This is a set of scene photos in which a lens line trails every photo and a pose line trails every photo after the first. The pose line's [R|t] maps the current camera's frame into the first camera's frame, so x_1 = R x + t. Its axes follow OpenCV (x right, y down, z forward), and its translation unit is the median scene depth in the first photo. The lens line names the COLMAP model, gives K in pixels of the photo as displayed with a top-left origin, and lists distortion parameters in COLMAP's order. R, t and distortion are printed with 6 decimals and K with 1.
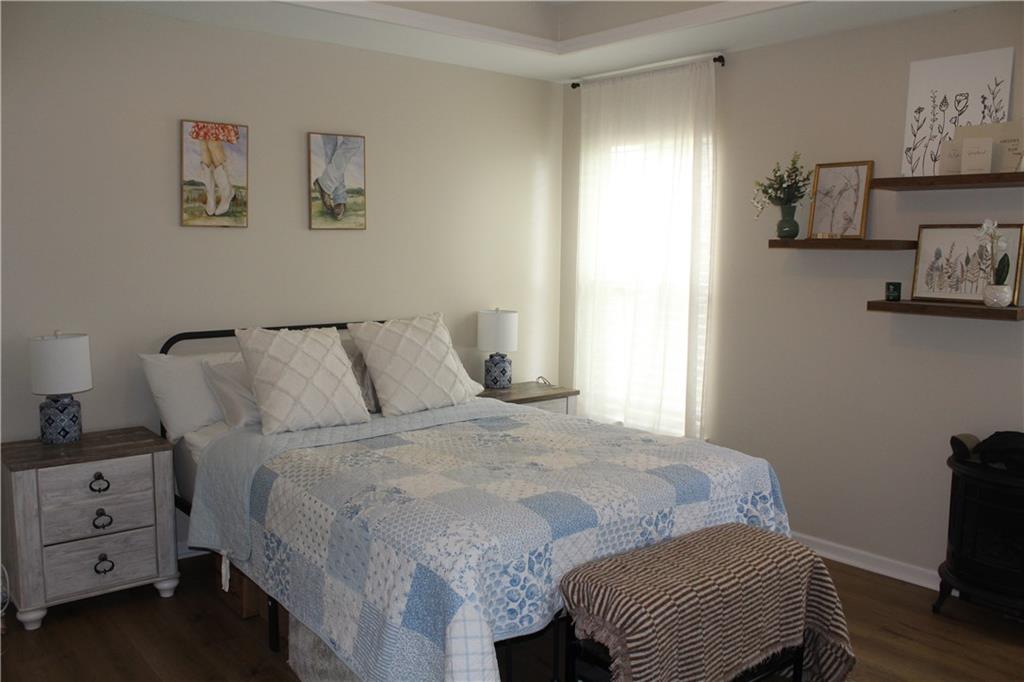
lens RADIAL K [[853.3, 0, 513.8], [0, 853.3, 339.1], [0, 0, 1]] dist [-0.154436, 0.124496]
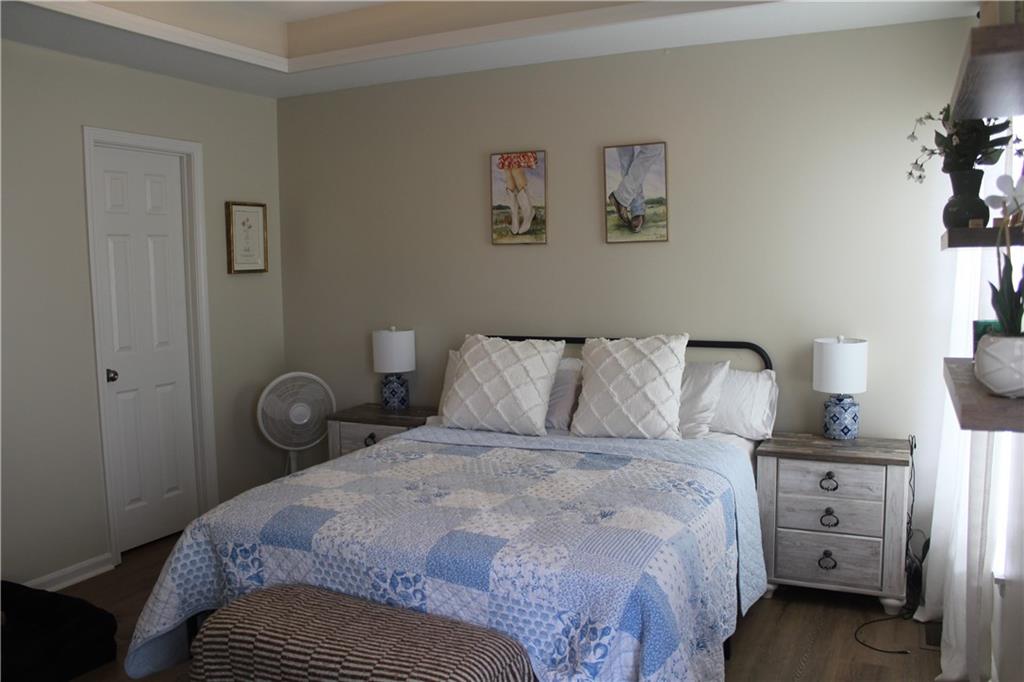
lens RADIAL K [[853.3, 0, 547.6], [0, 853.3, 367.4], [0, 0, 1]] dist [-0.154436, 0.124496]
pose [[0.425211, 0.099485, -0.899610, 0.698143], [-0.074179, 0.994427, 0.074909, -0.056301], [0.902049, 0.034880, 0.430221, 0.534305]]
